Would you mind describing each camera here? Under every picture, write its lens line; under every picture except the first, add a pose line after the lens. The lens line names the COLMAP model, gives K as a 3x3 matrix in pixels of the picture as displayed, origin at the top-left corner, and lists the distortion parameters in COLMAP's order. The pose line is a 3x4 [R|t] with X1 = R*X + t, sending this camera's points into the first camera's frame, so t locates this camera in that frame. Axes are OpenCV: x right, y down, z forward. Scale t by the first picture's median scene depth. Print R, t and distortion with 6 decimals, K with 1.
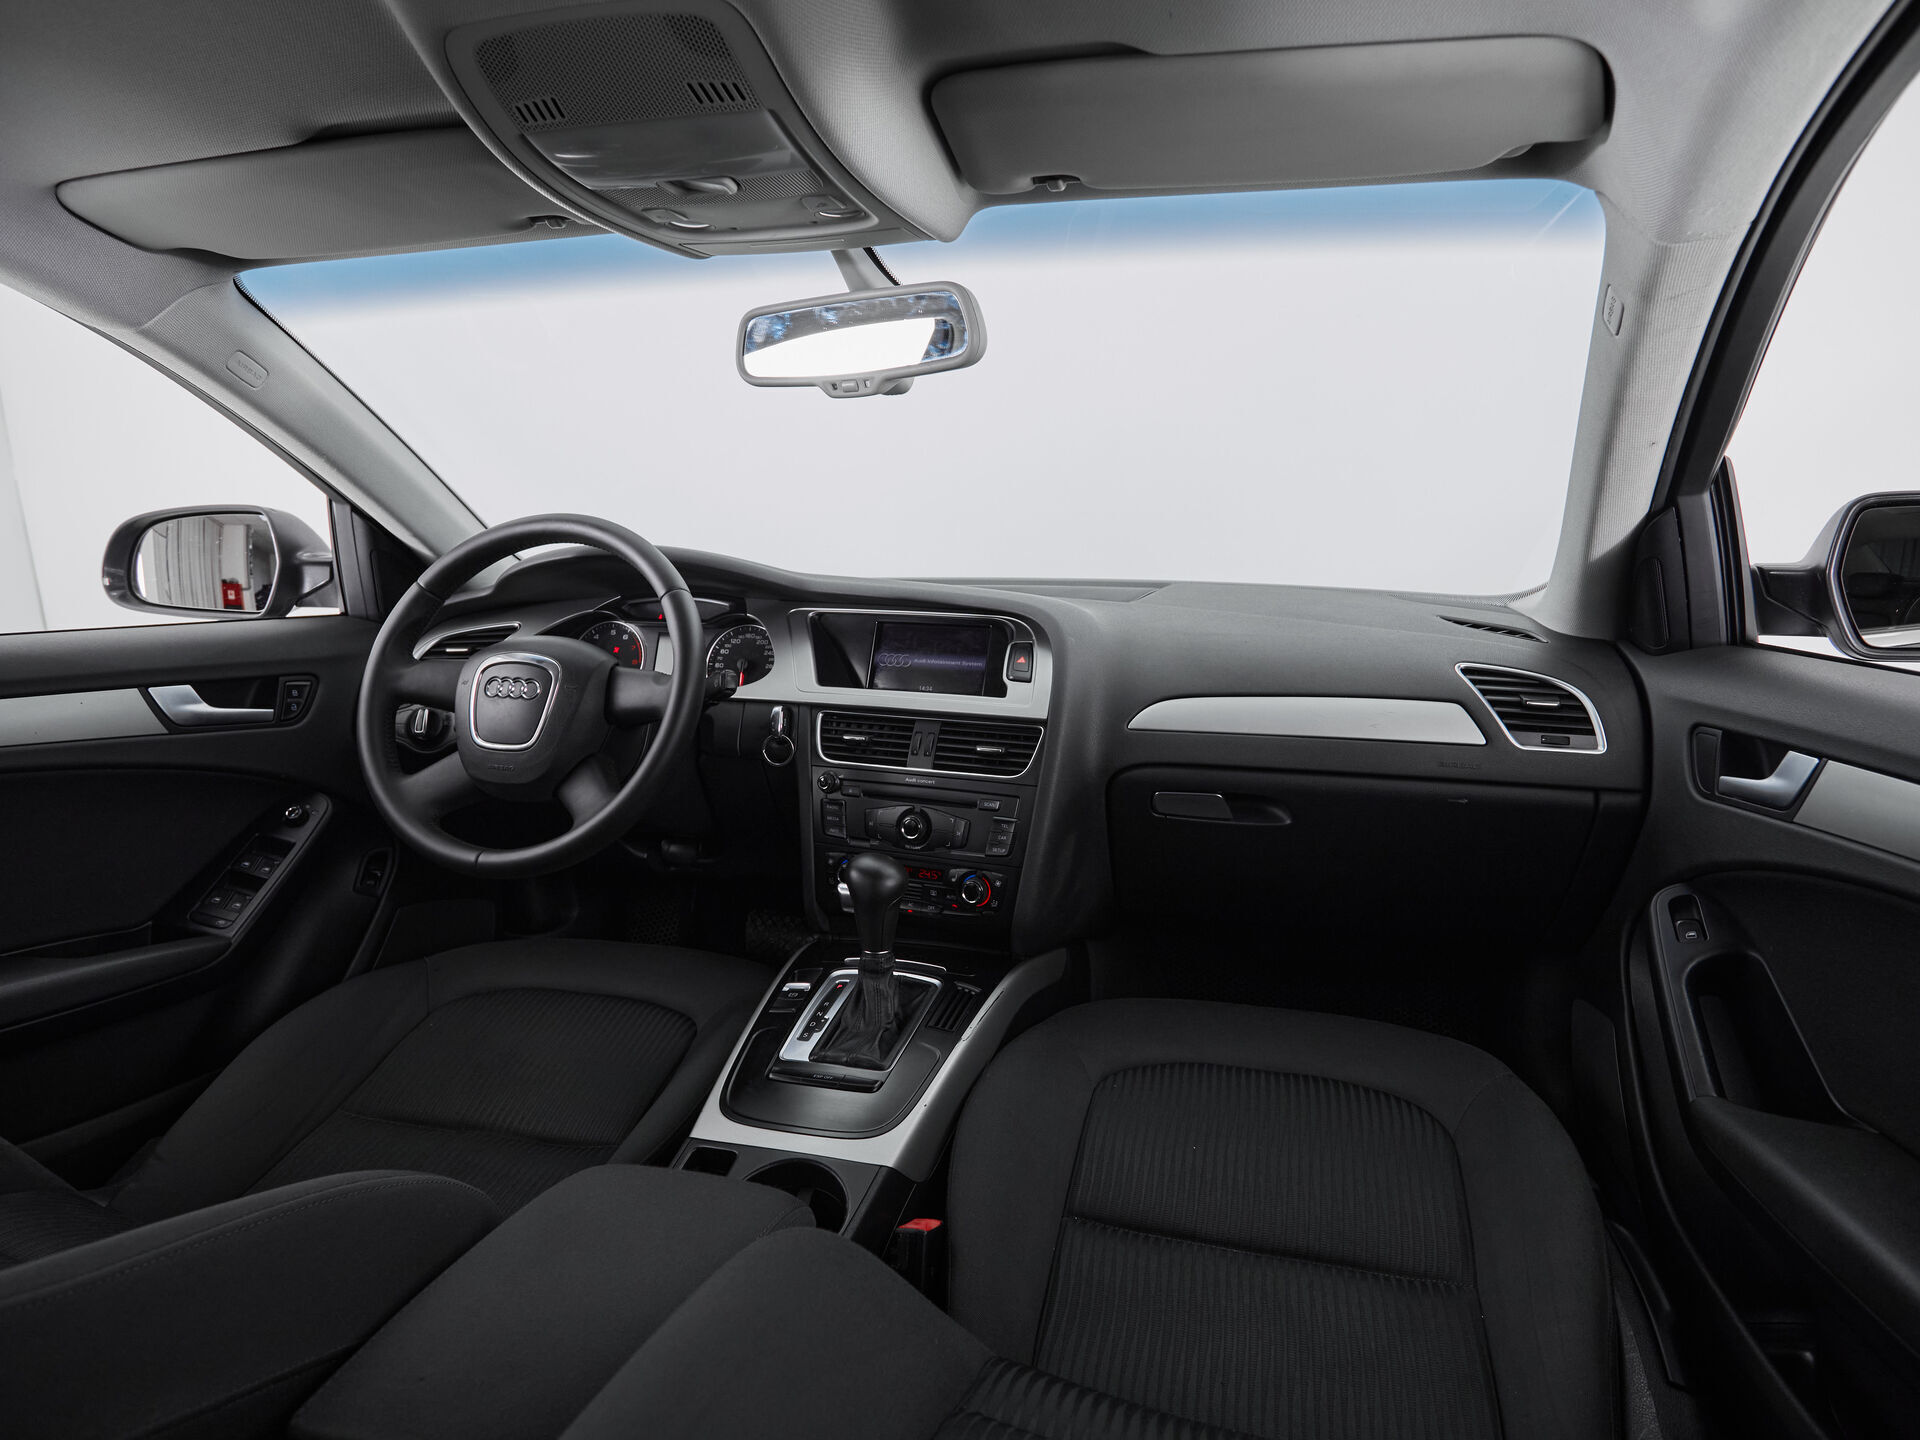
lens RADIAL K [[1043.2, 0, 1024.0], [0, 1043.2, 722.7], [0, 0, 1]] dist [-0.001644, -0.000978]
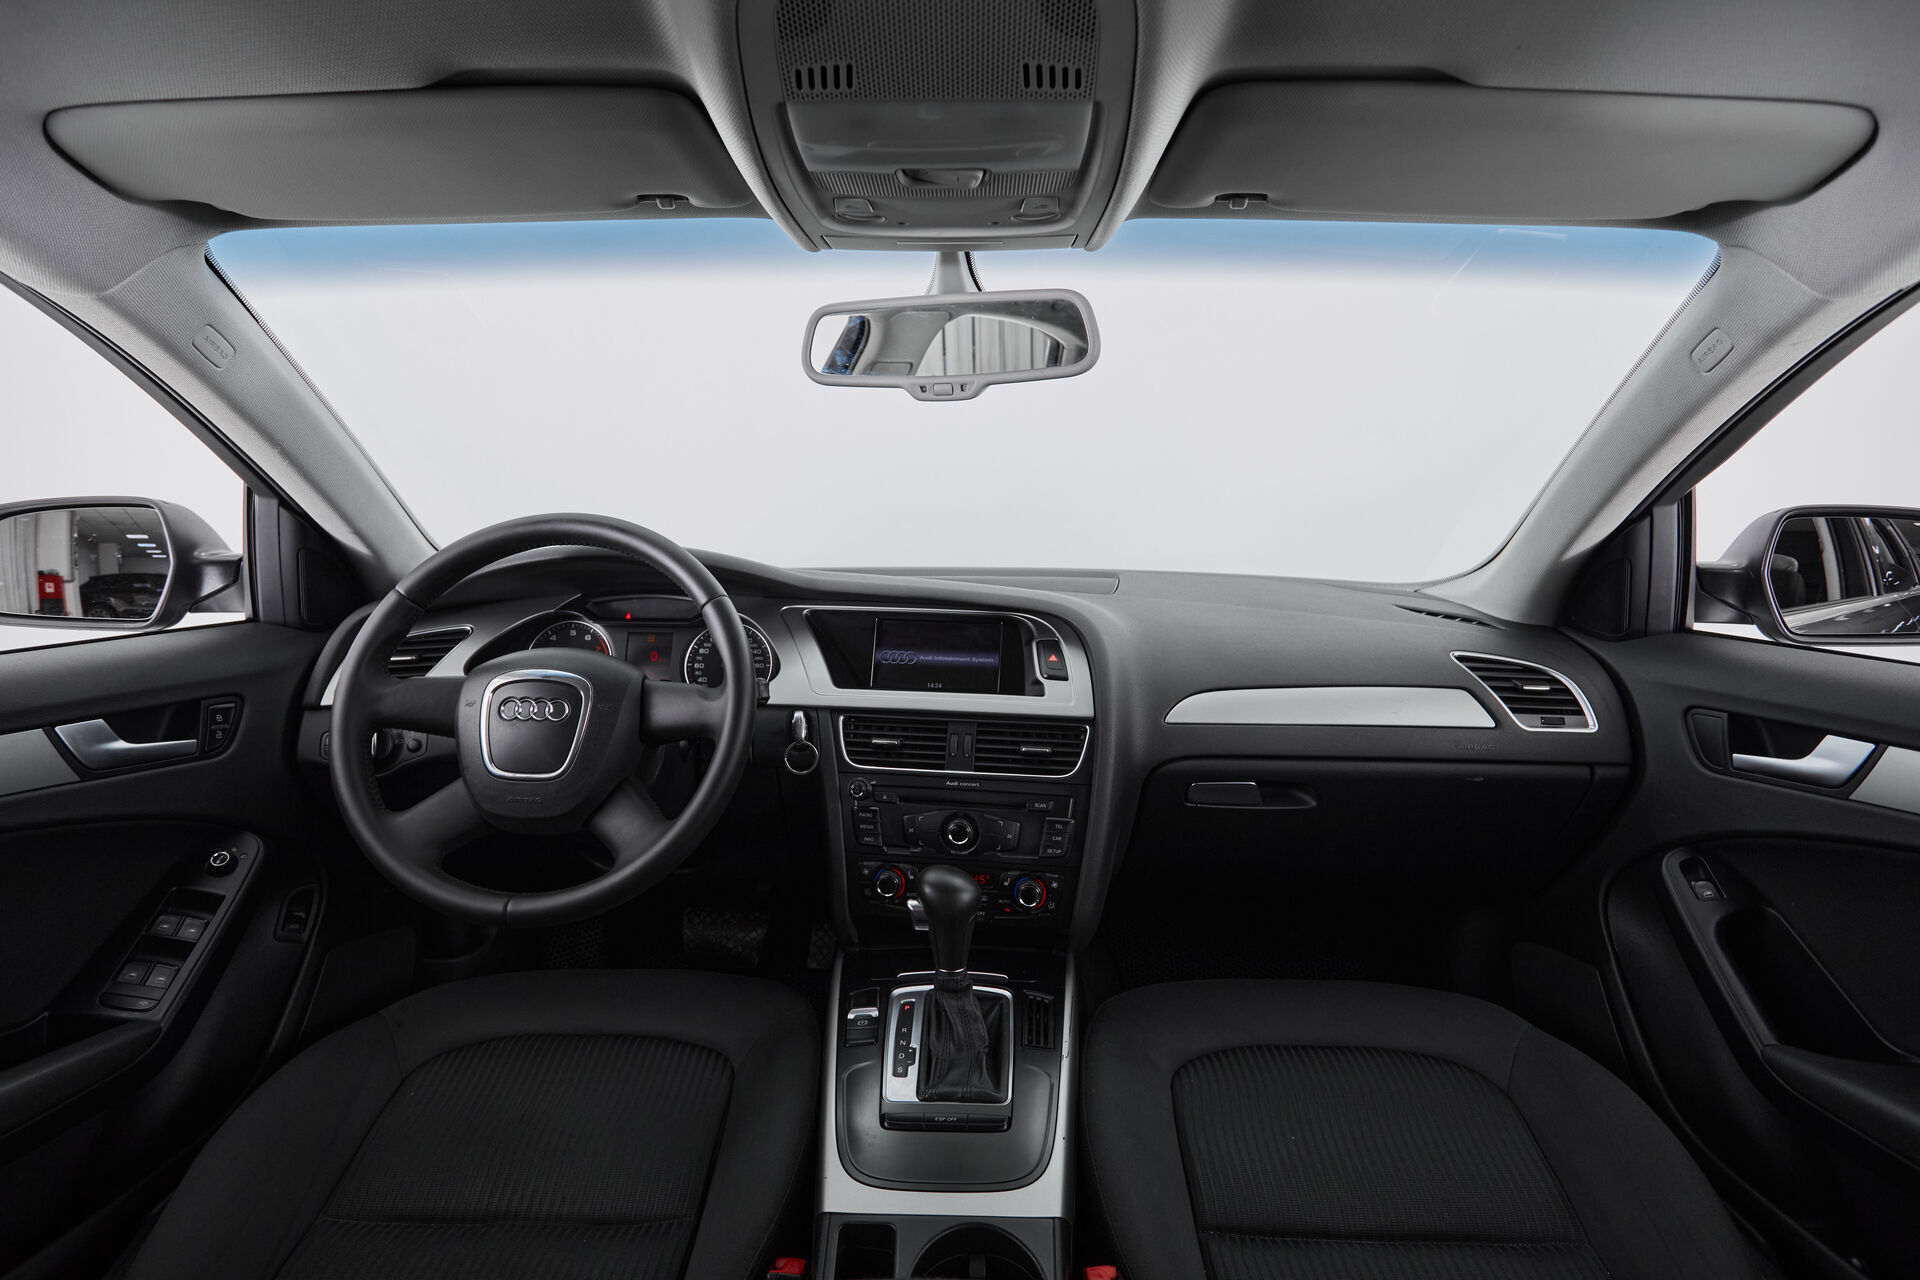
lens RADIAL K [[936.7, 0, 960.0], [0, 936.7, 640.0], [0, 0, 1]] dist [-0.004252, -0.001327]
pose [[0.977769, -0.025427, 0.208138, -0.291804], [0.032563, 0.998991, -0.030931, -0.054493], [-0.207142, 0.037021, 0.977610, 0.134737]]
